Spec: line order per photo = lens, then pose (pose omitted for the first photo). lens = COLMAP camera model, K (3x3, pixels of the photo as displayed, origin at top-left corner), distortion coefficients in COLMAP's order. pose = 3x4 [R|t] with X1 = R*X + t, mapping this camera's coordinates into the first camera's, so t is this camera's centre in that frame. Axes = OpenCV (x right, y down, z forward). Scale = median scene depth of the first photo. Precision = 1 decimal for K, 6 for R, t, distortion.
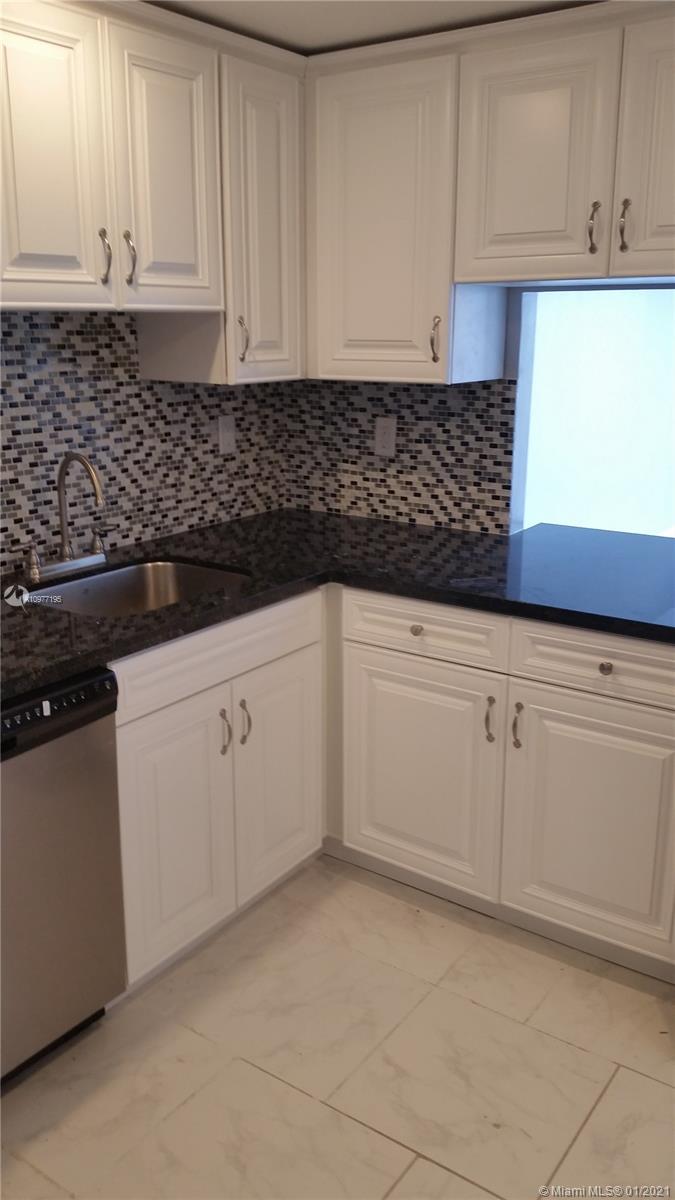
lens RADIAL K [[1014.2, 0, 331.7], [0, 1014.2, 601.6], [0, 0, 1]] dist [0.119988, -0.113658]
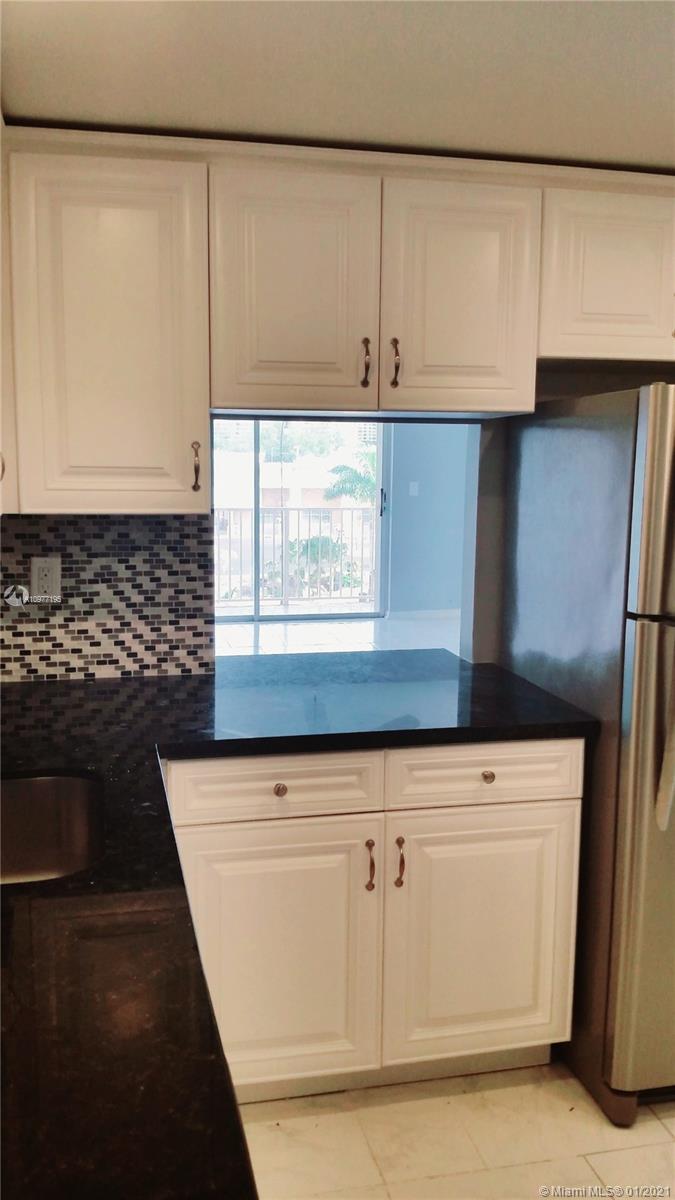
lens RADIAL K [[1014.2, 0, 344.2], [0, 1014.2, 605.1], [0, 0, 1]] dist [0.119988, -0.113658]
pose [[0.650454, -0.105354, 0.752203, -0.424298], [0.189505, 0.981525, -0.026398, -0.076991], [-0.735525, 0.159717, 0.658402, 0.292226]]
